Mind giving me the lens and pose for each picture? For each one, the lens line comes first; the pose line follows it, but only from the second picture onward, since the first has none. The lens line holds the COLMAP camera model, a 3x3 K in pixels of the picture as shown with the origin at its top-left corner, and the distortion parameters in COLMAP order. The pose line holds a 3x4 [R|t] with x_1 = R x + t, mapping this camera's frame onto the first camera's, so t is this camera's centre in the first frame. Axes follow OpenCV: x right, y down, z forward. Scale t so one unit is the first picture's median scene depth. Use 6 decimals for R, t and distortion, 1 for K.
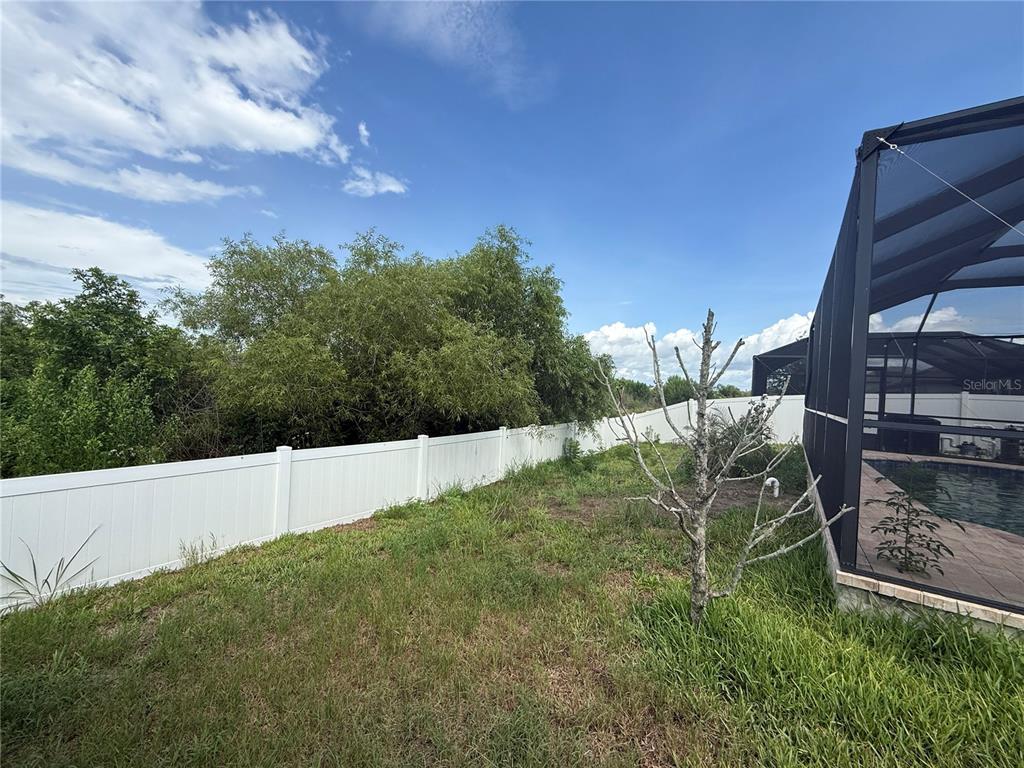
lens RADIAL K [[409.3, 0, 509.1], [0, 409.3, 384.7], [0, 0, 1]] dist [0.000865, 0.000628]
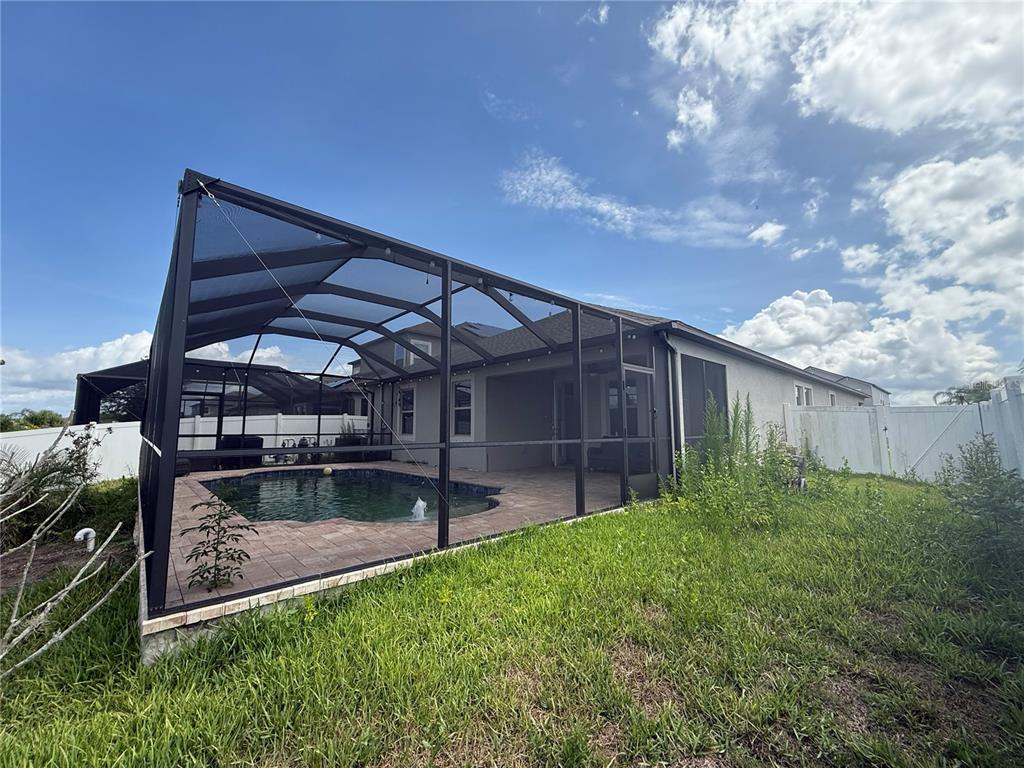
lens RADIAL K [[409.3, 0, 509.1], [0, 409.3, 384.7], [0, 0, 1]] dist [0.000865, 0.000628]
pose [[0.229352, 0.041934, 0.972440, 0.078058], [0.012598, 0.998860, -0.046044, -0.018096], [-0.973262, 0.022812, 0.228562, -0.007228]]
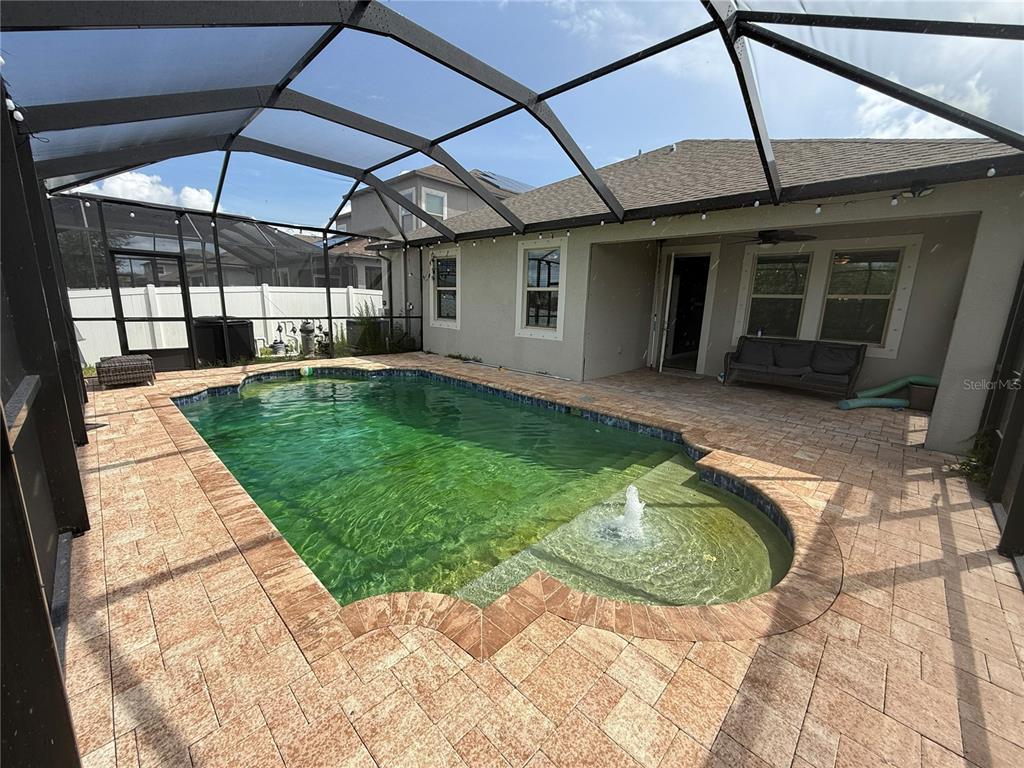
lens RADIAL K [[409.3, 0, 509.1], [0, 409.3, 384.7], [0, 0, 1]] dist [0.000865, 0.000628]
pose [[0.183134, -0.253014, 0.949972, 1.048581], [-0.021671, 0.965040, 0.261205, -0.077418], [-0.982849, -0.068423, 0.171249, 1.107583]]
